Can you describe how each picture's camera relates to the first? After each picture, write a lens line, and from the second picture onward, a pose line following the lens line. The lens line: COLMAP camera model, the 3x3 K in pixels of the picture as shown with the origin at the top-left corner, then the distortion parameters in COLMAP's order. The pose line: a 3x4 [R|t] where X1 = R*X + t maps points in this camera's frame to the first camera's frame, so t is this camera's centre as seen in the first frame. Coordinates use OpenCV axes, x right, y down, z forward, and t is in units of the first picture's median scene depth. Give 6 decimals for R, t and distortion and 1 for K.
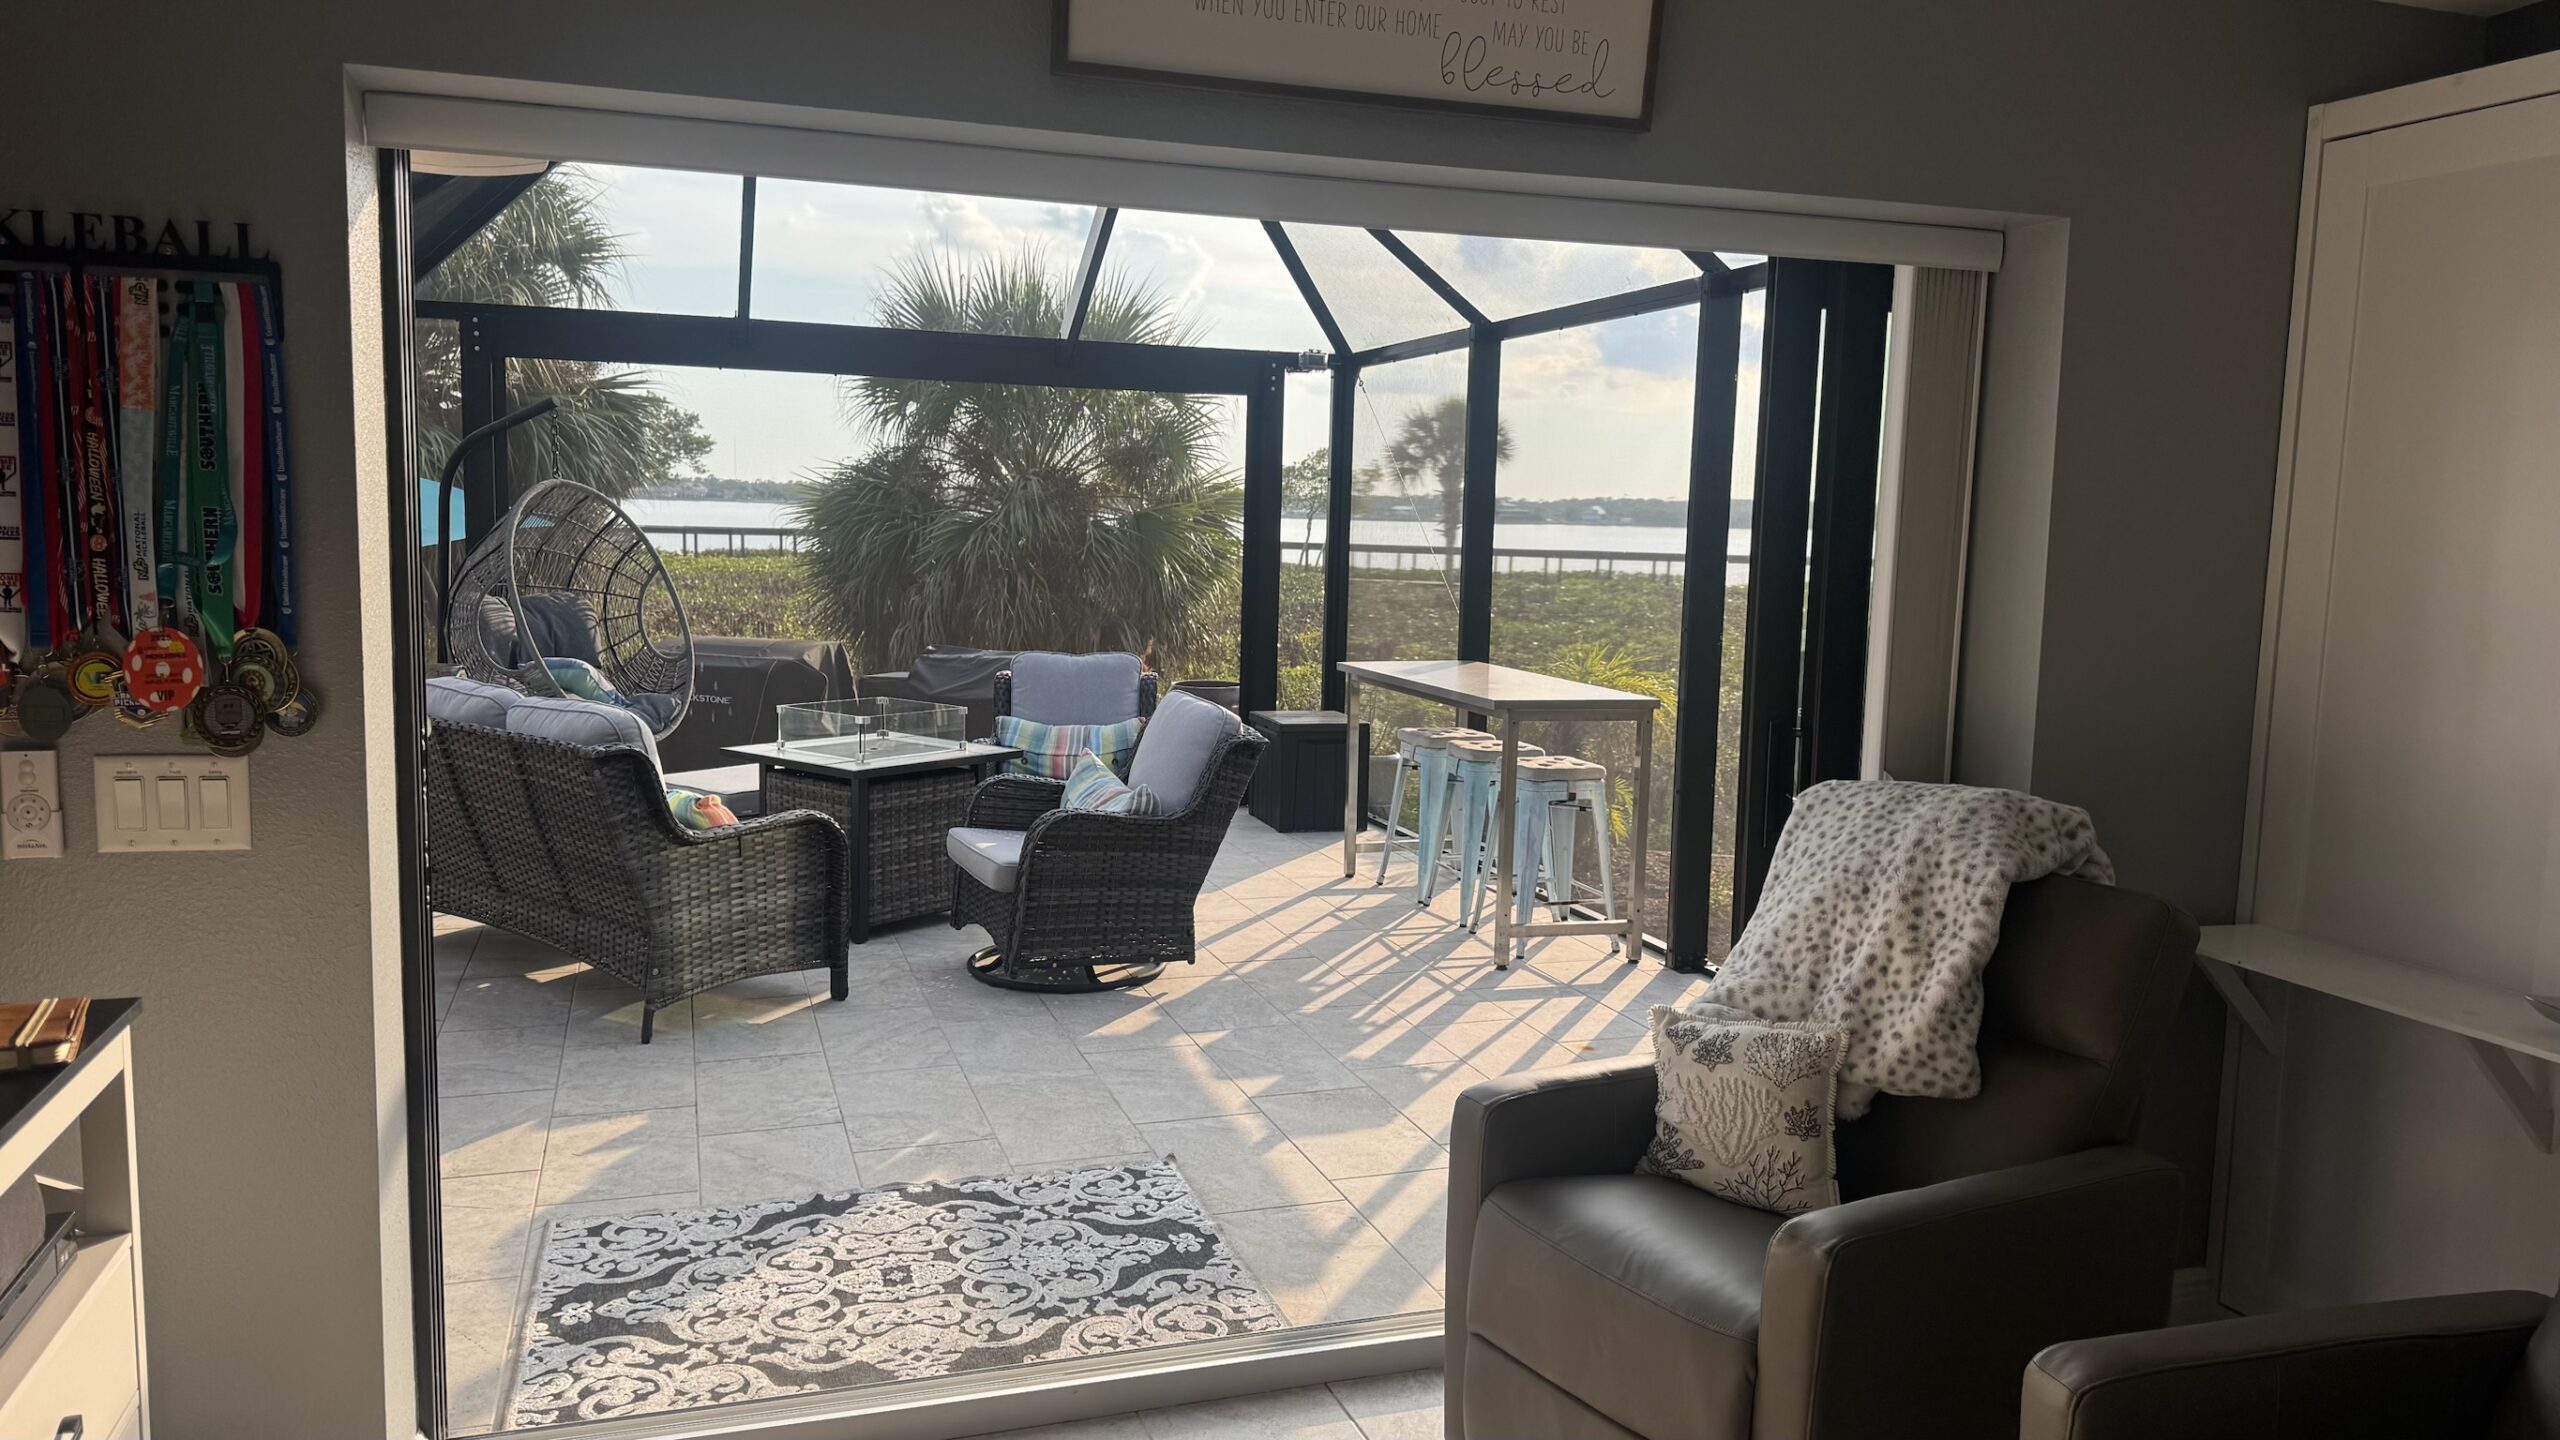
lens RADIAL K [[1770.8, 0, 1280.0], [0, 1770.8, 720.0], [0, 0, 1]] dist [0.080724, -0.142821]
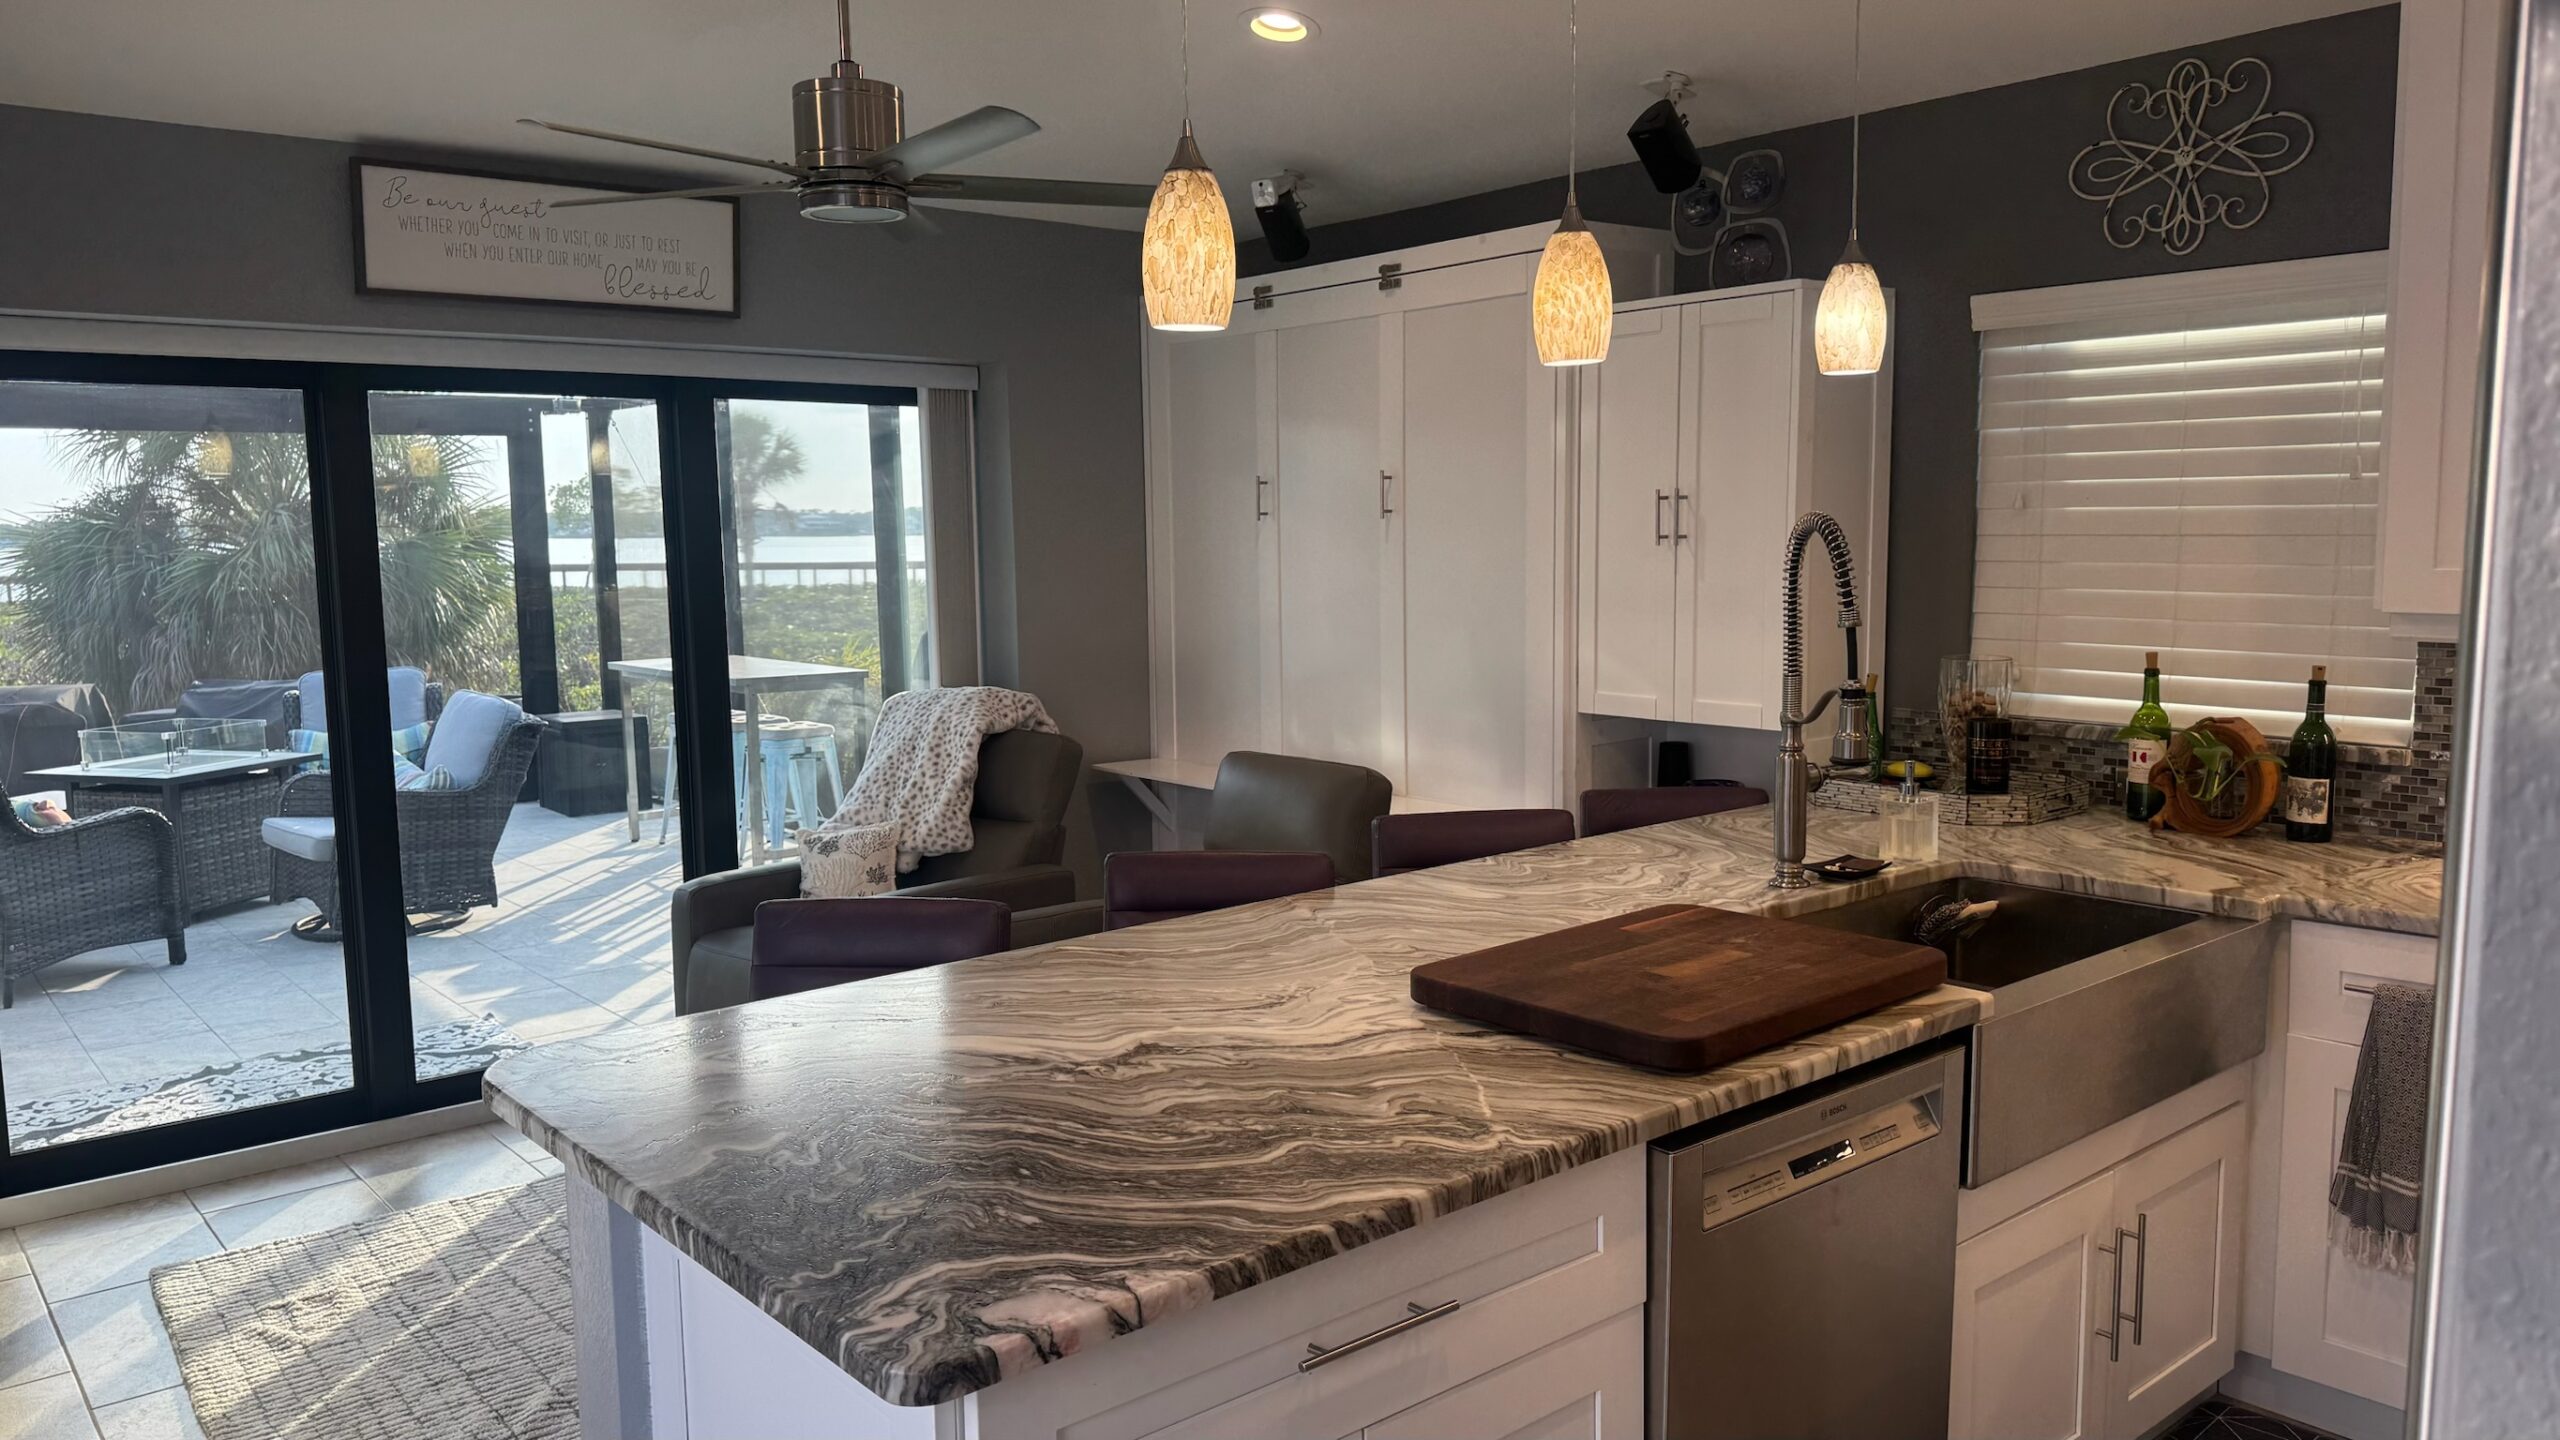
lens RADIAL K [[1770.8, 0, 1280.0], [0, 1770.8, 720.0], [0, 0, 1]] dist [0.080724, -0.142821]
pose [[0.927947, -0.080176, 0.363986, 0.014549], [0.081713, 0.996593, 0.011203, 0.038339], [-0.363644, 0.019347, 0.931337, -0.372250]]
